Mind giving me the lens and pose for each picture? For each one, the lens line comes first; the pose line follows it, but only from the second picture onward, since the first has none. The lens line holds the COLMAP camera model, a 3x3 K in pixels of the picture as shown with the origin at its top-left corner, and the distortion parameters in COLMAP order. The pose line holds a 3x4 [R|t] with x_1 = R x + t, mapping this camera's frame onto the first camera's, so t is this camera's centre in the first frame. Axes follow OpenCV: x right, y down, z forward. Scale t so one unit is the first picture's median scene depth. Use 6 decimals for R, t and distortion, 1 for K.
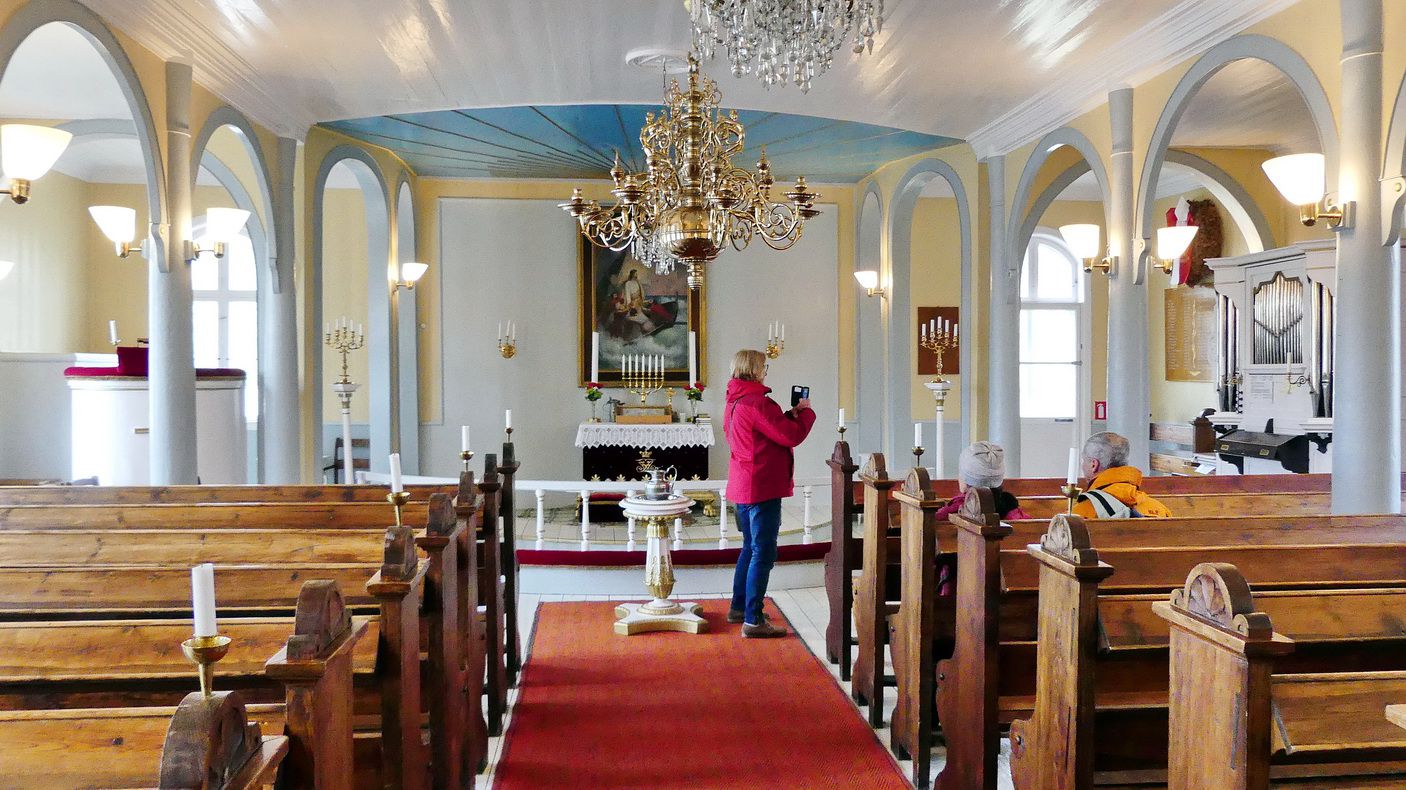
lens RADIAL K [[1115.6, 0, 702.3], [0, 1115.6, 394.4], [0, 0, 1]] dist [0.003616, 0.001013]
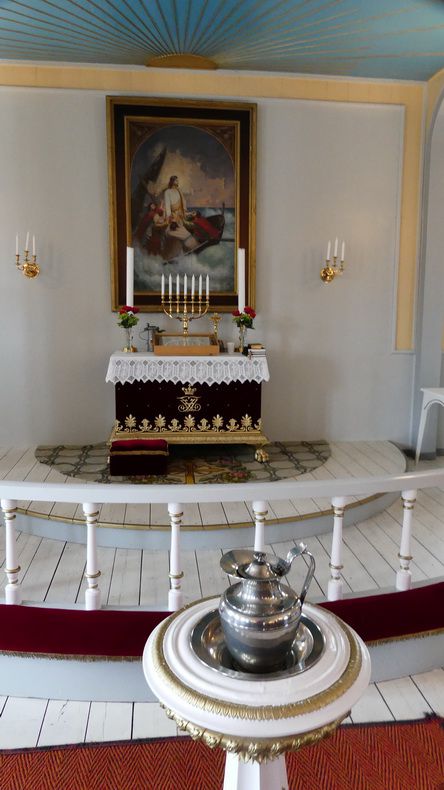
lens RADIAL K [[626.8, 0, 223.1], [0, 626.8, 393.4], [0, 0, 1]] dist [0.003616, 0.001013]
pose [[0.999722, 0.004517, 0.023125, -0.034350], [-0.007176, 0.993199, 0.116209, -0.000675], [-0.022443, -0.116343, 0.992956, 0.501042]]
